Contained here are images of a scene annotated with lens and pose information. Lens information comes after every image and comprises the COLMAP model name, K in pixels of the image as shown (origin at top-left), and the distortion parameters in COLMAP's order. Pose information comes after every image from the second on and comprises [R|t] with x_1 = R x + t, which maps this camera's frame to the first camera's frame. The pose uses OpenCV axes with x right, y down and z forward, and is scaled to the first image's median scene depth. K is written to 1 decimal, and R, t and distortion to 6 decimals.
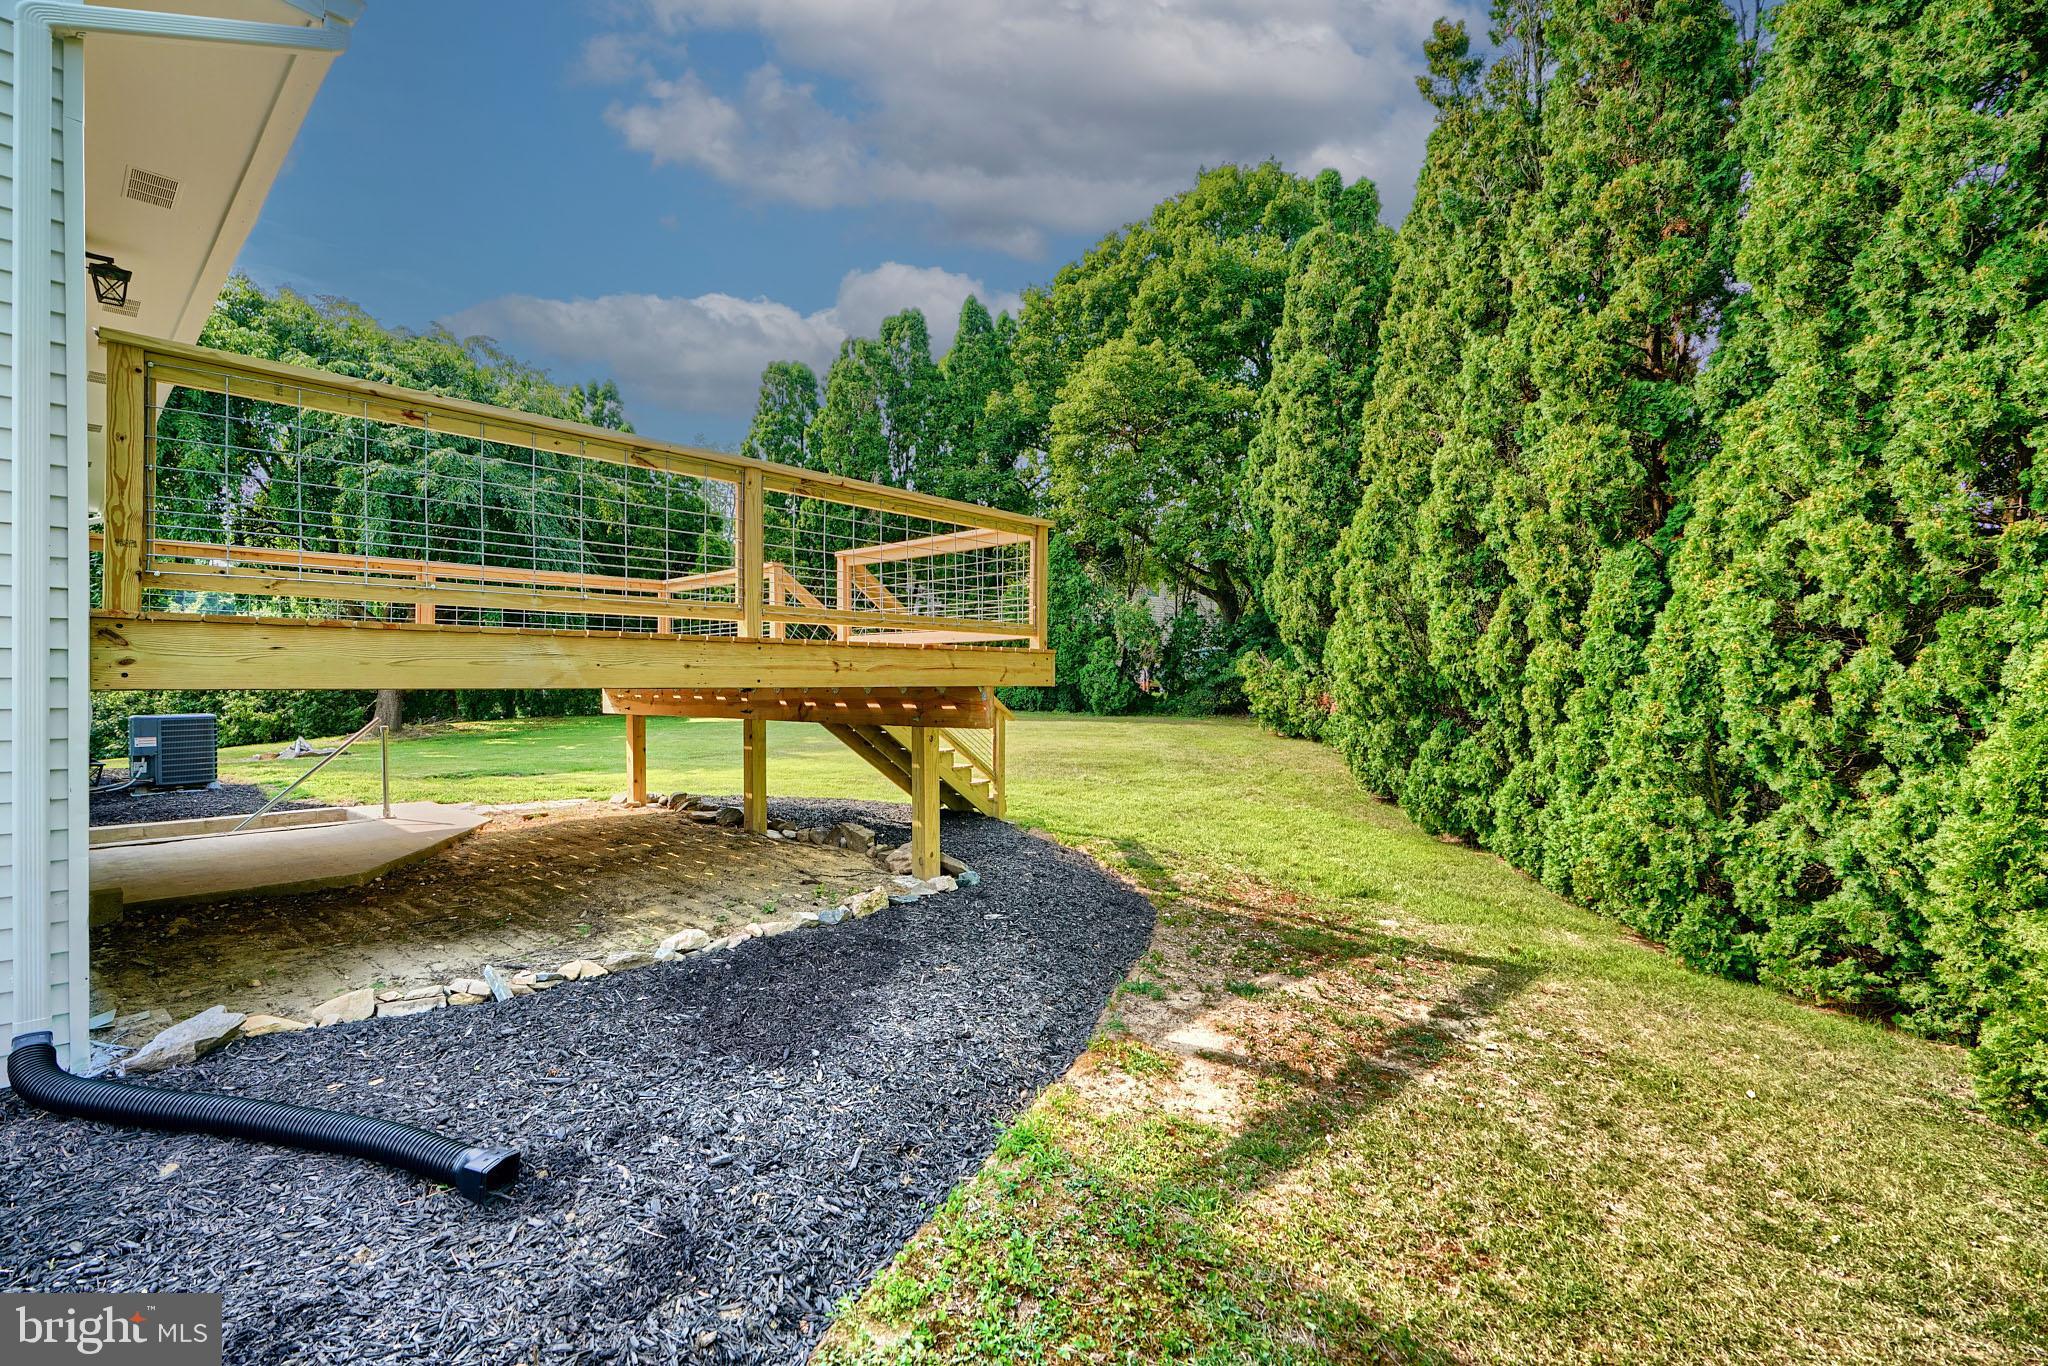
lens RADIAL K [[948.2, 0, 1029.6], [0, 948.2, 682.8], [0, 0, 1]] dist [-0.005017, -0.000004]
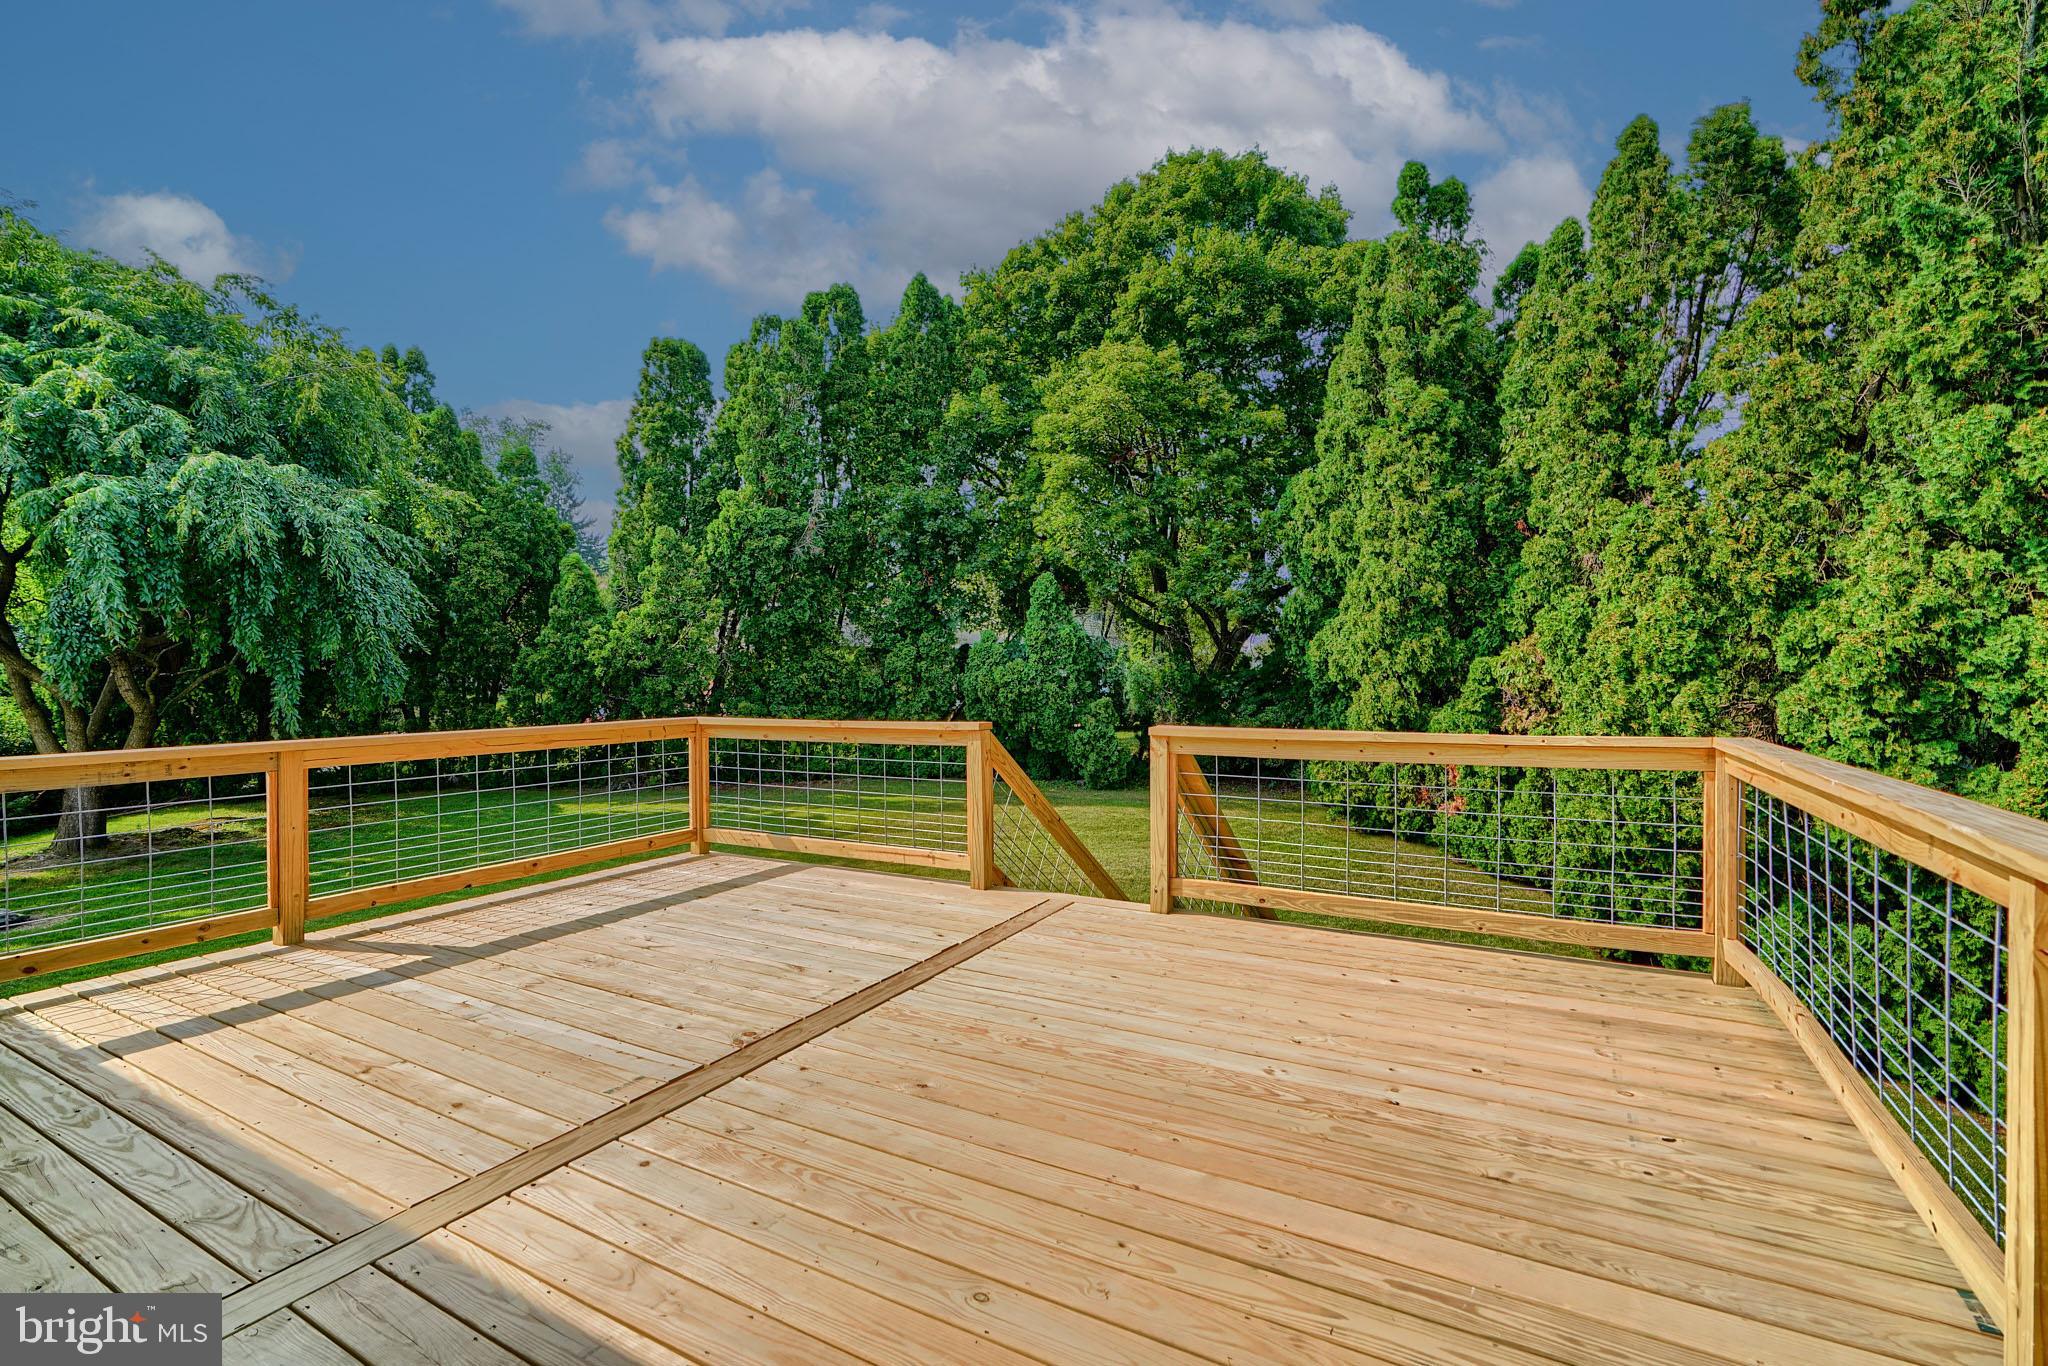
lens RADIAL K [[948.2, 0, 1040.9], [0, 948.2, 683.7], [0, 0, 1]] dist [-0.005017, -0.000004]
pose [[0.974945, -0.009990, 0.222223, -0.153941], [0.007083, 0.999879, 0.013875, -0.070099], [-0.222335, -0.011954, 0.974897, 0.187838]]
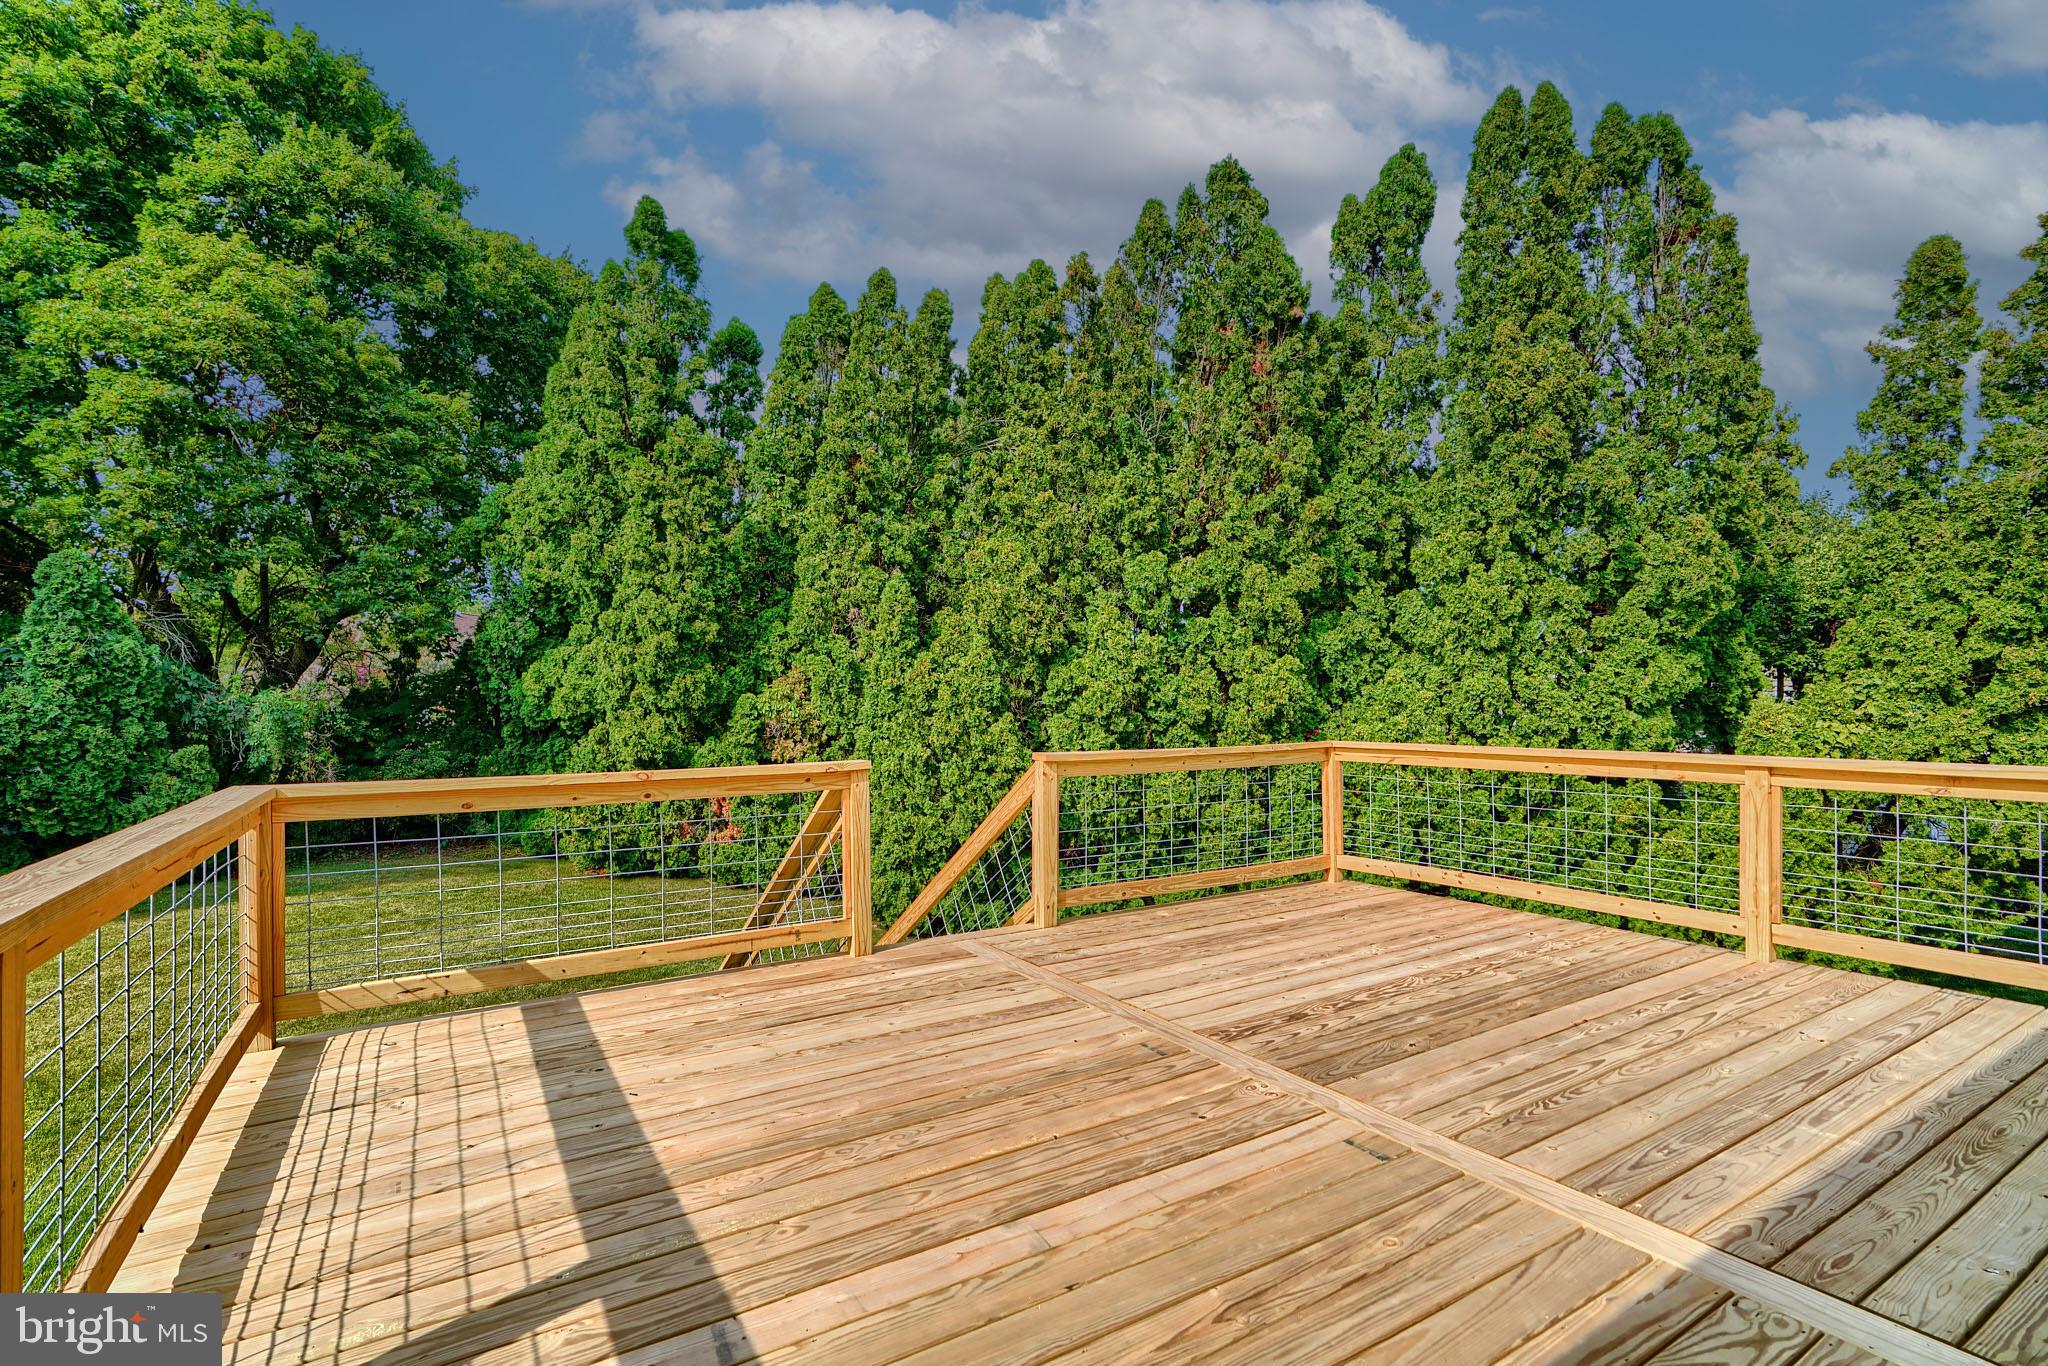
lens RADIAL K [[948.2, 0, 1043.1], [0, 948.2, 699.3], [0, 0, 1]] dist [-0.005017, -0.000004]
pose [[0.256295, 0.002940, 0.966594, -0.317625], [0.004006, 0.999984, -0.004103, -0.069410], [-0.966590, 0.004924, 0.256279, 0.346285]]
